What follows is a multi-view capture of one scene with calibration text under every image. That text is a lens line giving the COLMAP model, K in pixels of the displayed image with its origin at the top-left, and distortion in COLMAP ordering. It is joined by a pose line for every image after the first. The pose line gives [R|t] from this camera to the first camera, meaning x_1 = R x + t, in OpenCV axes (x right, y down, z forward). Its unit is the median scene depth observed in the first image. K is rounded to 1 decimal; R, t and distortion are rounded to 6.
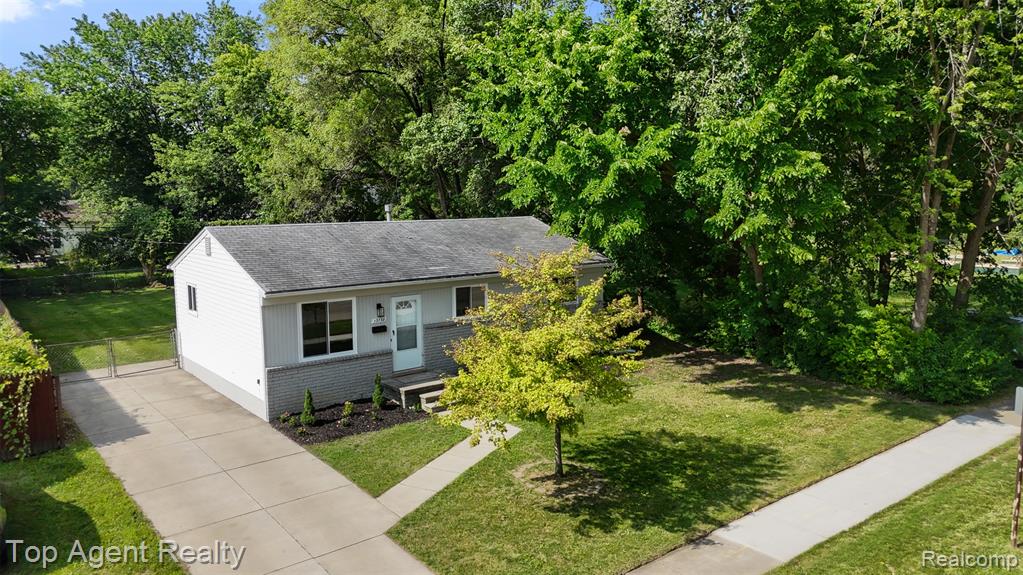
lens RADIAL K [[750.8, 0, 511.5], [0, 750.8, 287.5], [0, 0, 1]] dist [0.064174, -0.055501]
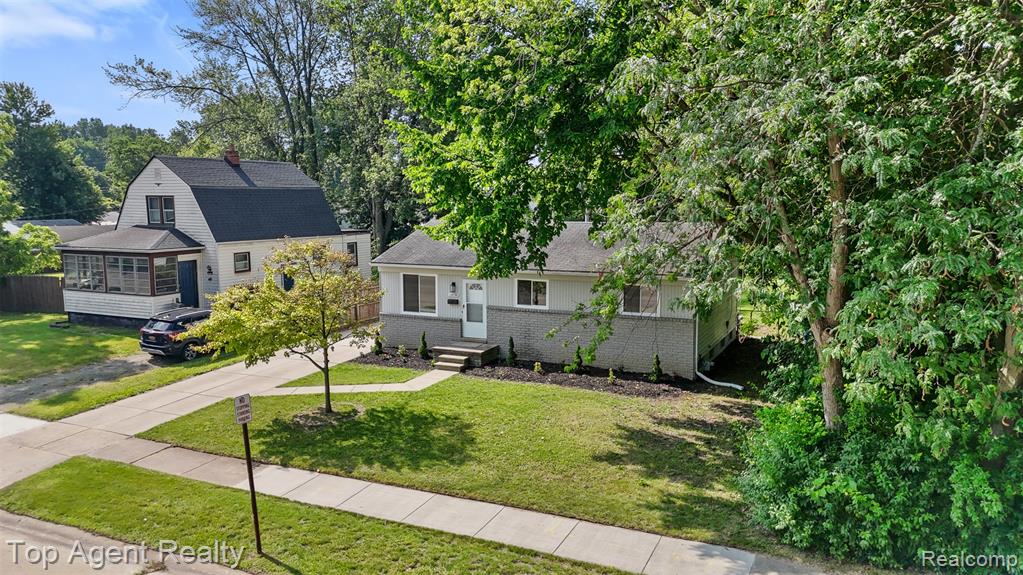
lens RADIAL K [[746.0, 0, 511.5], [0, 746.0, 287.5], [0, 0, 1]] dist [0.122157, -0.275848]
pose [[0.442816, 0.119445, -0.888621, 1.087633], [-0.112958, 0.990622, 0.076867, -0.085848], [0.889468, 0.066339, 0.452156, 0.530600]]
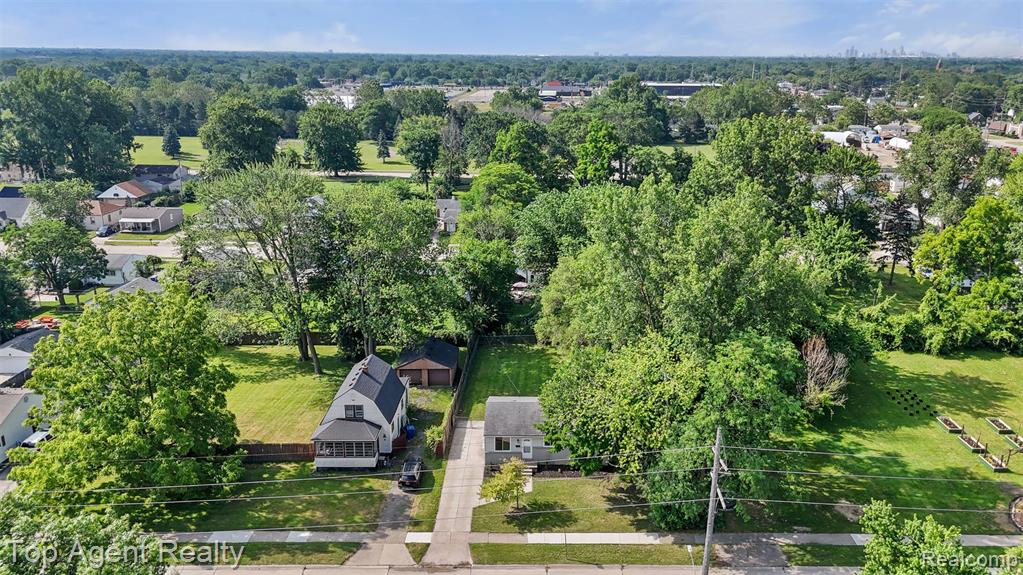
lens RADIAL K [[765.0, 0, 538.5], [0, 765.0, 287.3], [0, 0, 1]] dist [0.063880, -0.065871]
pose [[0.785837, 0.192419, -0.587737, 1.954813], [-0.093701, 0.976438, 0.194393, -1.444283], [0.611294, -0.097690, 0.785351, -1.754798]]
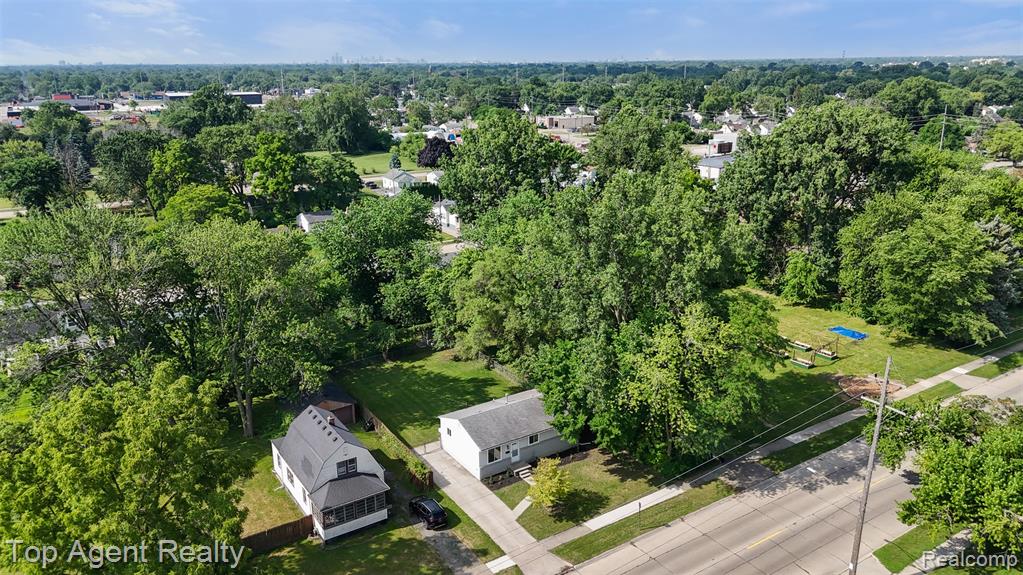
lens RADIAL K [[750.8, 0, 511.5], [0, 750.8, 287.5], [0, 0, 1]] dist [0.064174, -0.055501]
pose [[0.996087, 0.023087, -0.085314, 0.131486], [-0.008958, 0.986681, 0.162418, -1.352800], [0.087927, -0.161018, 0.983027, -2.469481]]
